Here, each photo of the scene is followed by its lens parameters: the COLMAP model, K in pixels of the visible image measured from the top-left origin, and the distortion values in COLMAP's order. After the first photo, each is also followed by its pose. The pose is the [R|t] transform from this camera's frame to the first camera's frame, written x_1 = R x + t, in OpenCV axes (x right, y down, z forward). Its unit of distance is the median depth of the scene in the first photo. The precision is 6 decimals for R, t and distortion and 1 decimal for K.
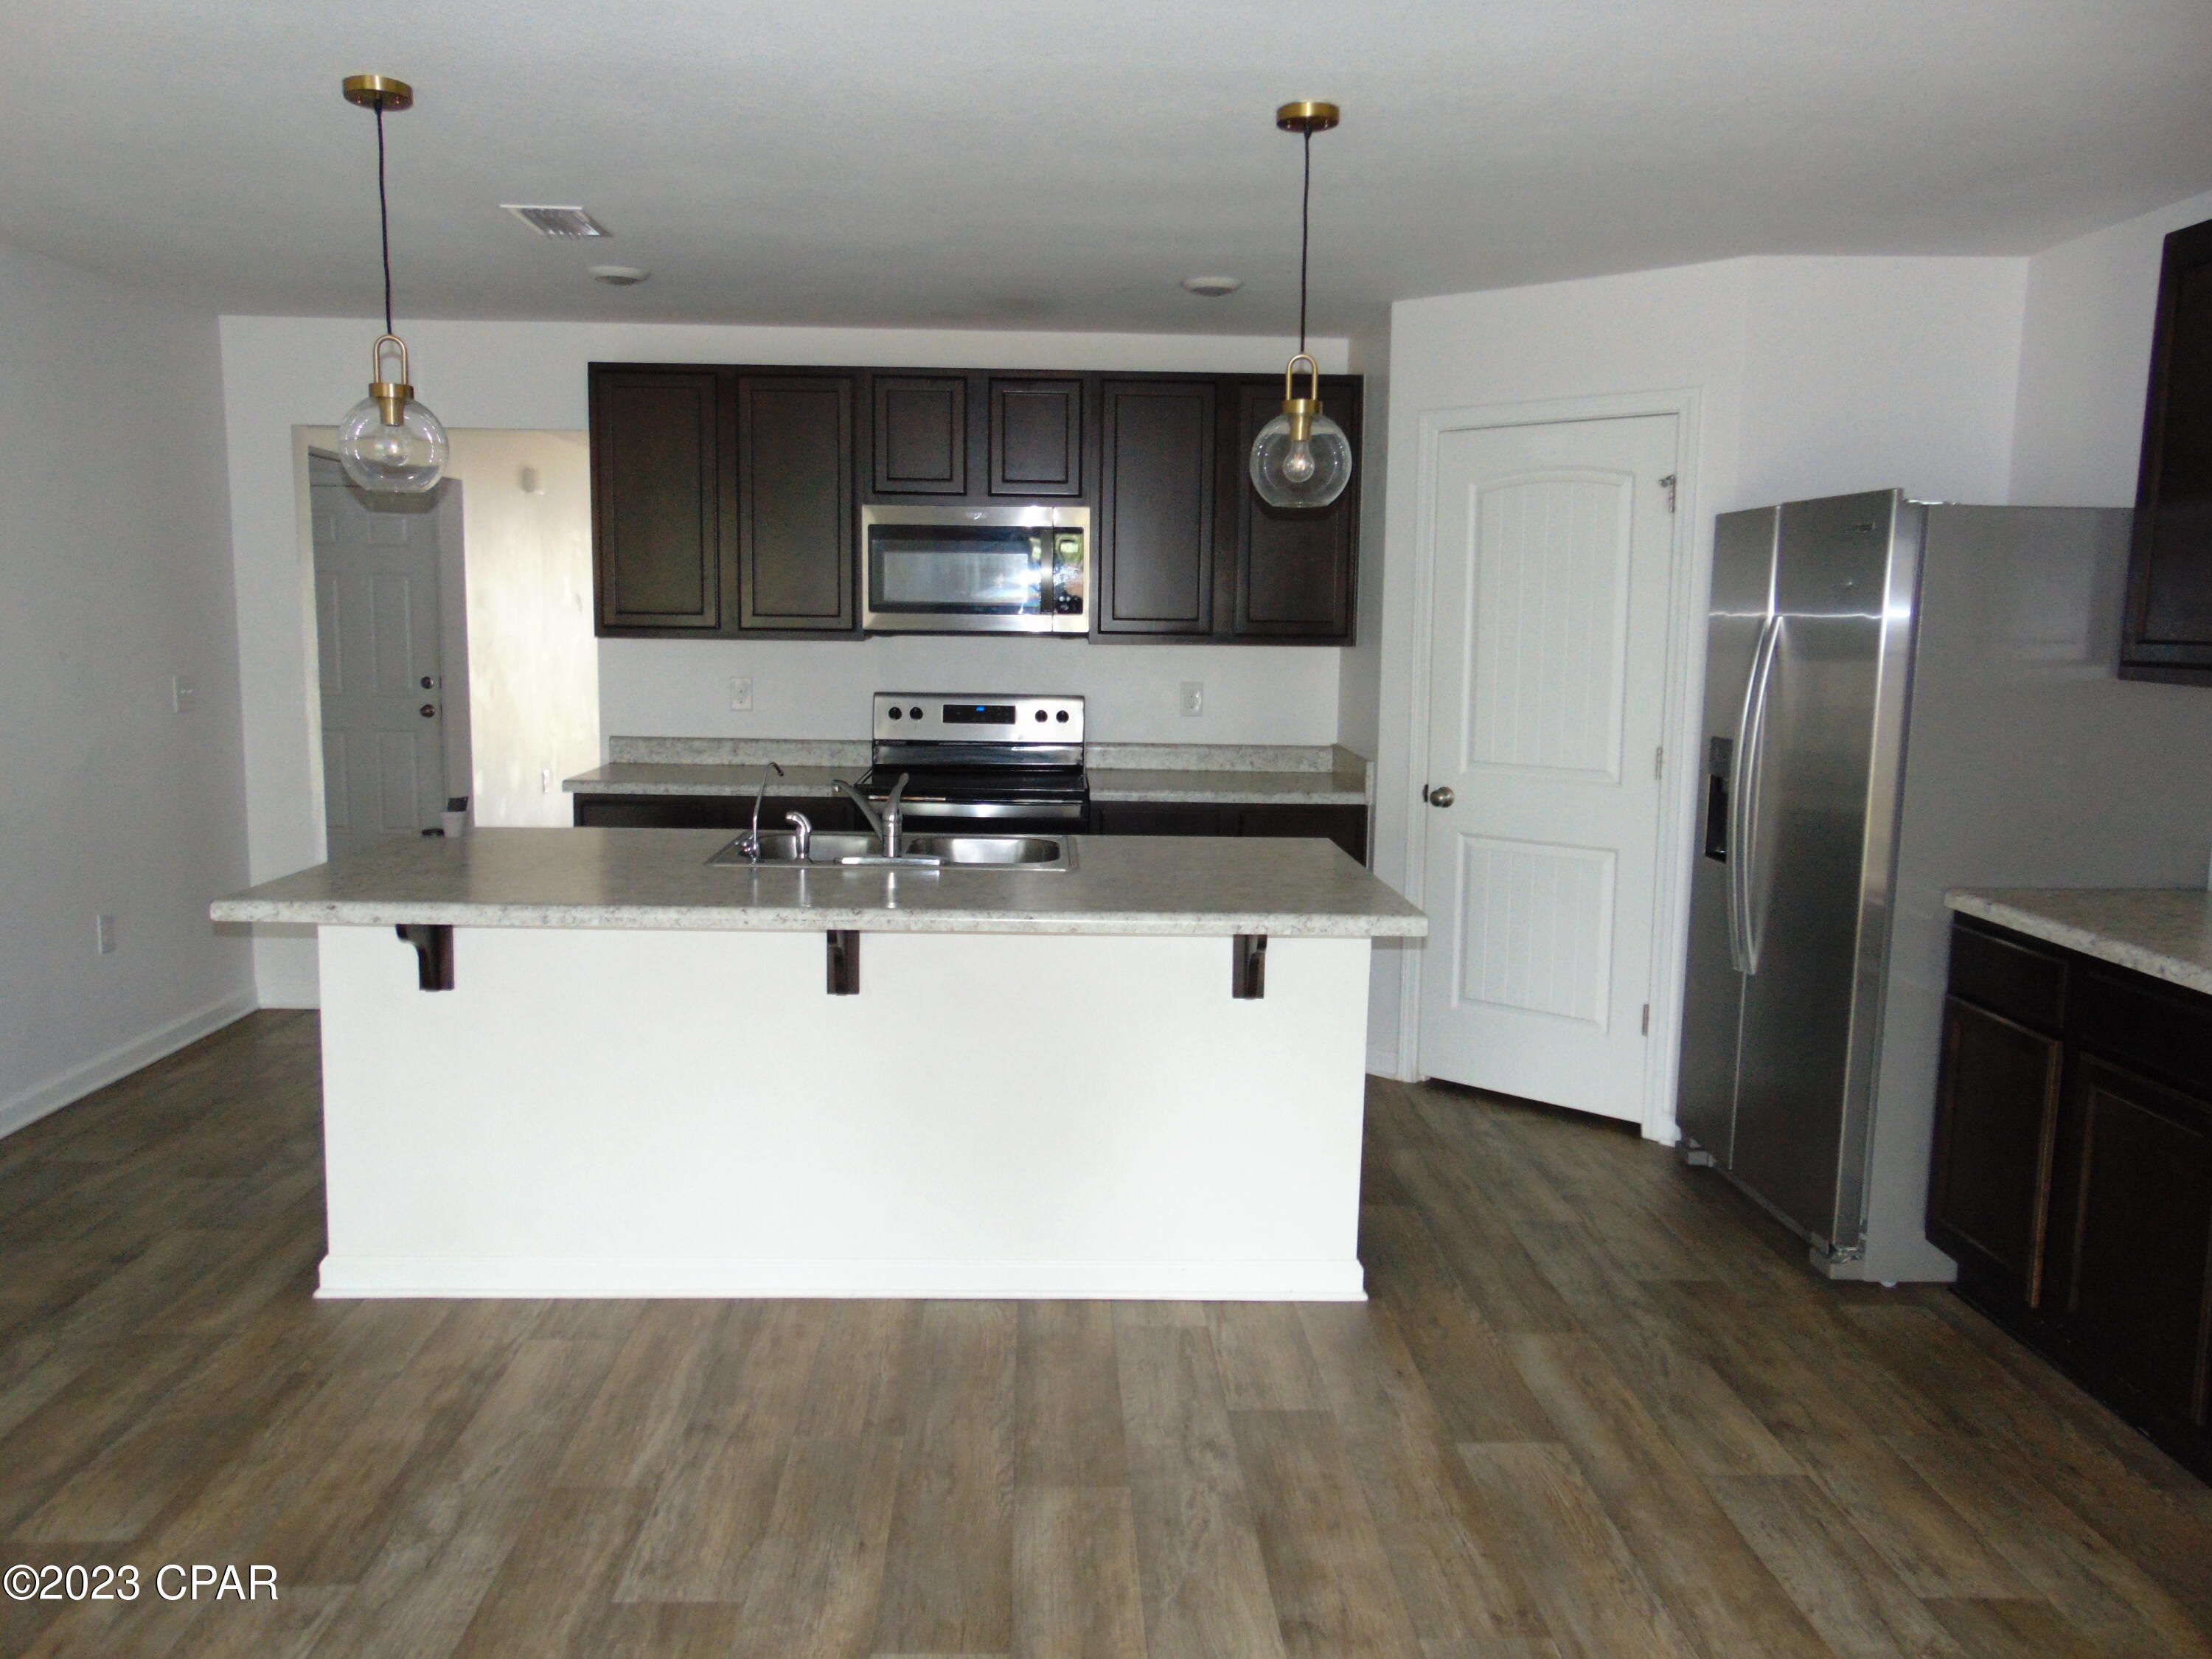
lens RADIAL K [[1658.3, 0, 1108.3], [0, 1658.3, 839.3], [0, 0, 1]] dist [0.001785, 0.010052]
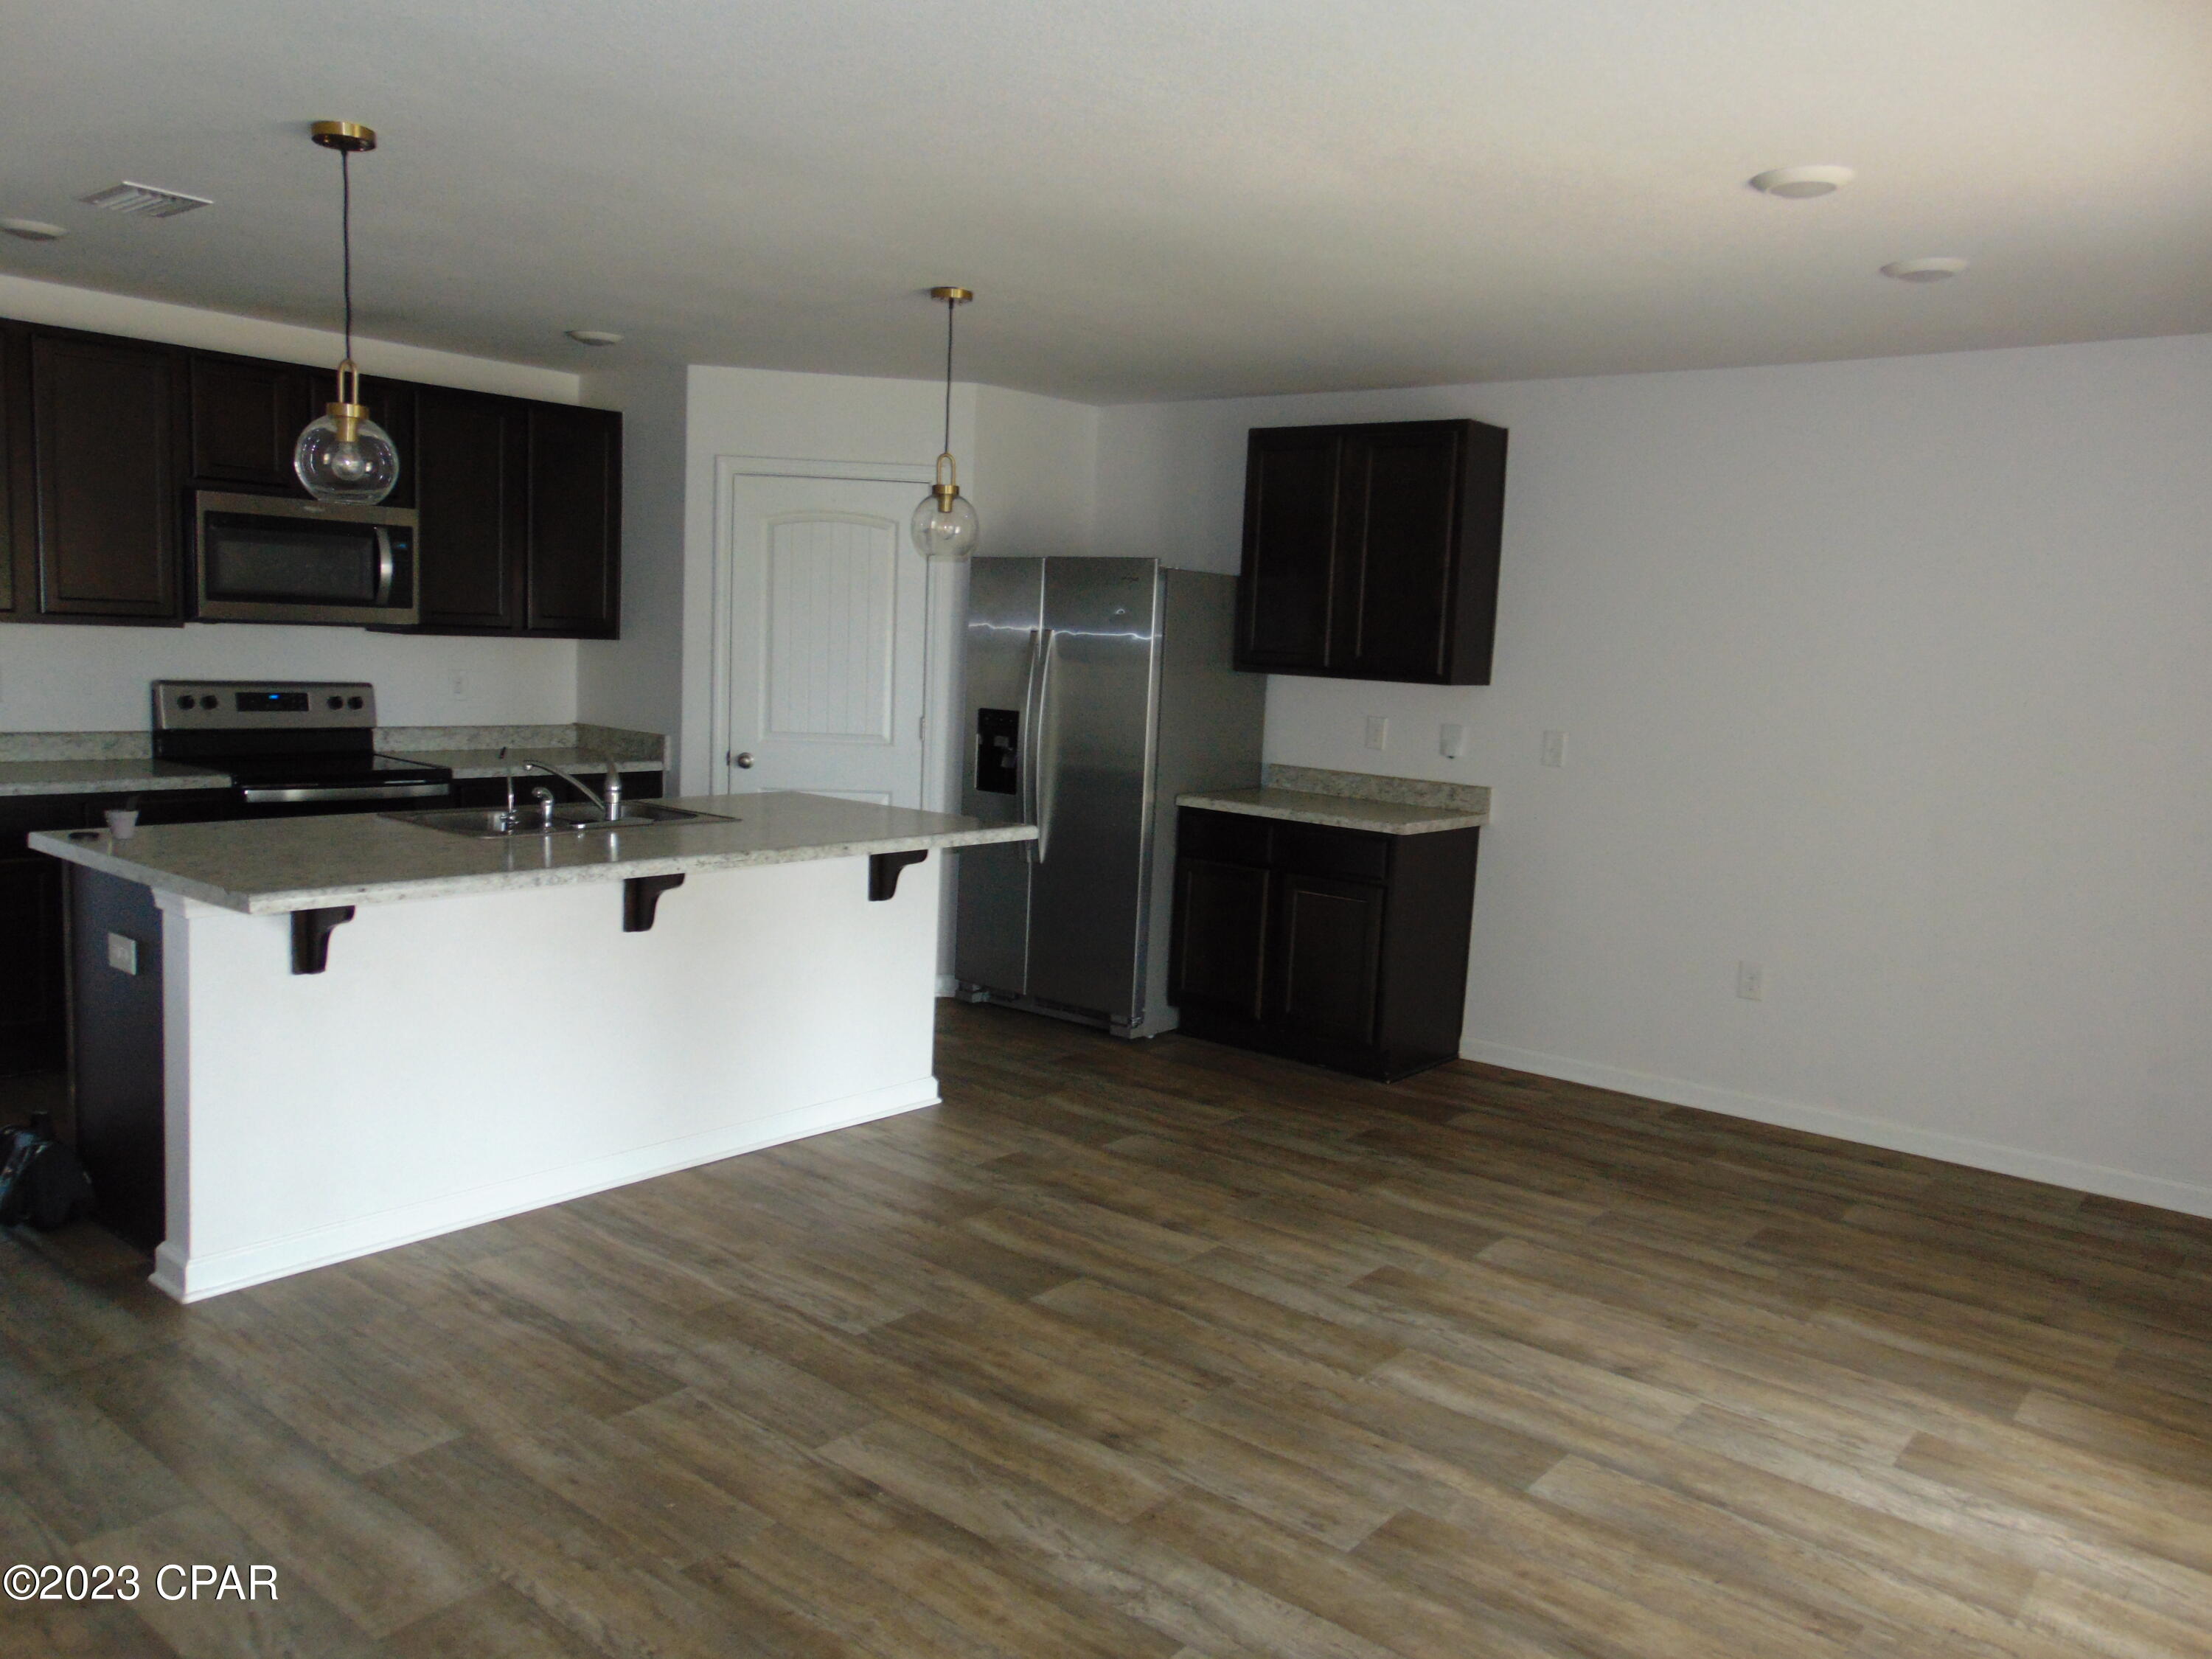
lens RADIAL K [[1658.3, 0, 1108.3], [0, 1658.3, 839.3], [0, 0, 1]] dist [0.001785, 0.010052]
pose [[0.657897, -0.079271, 0.748925, -0.807777], [0.067695, 0.996644, 0.046024, -0.007161], [-0.750060, 0.020419, 0.661055, -0.069140]]
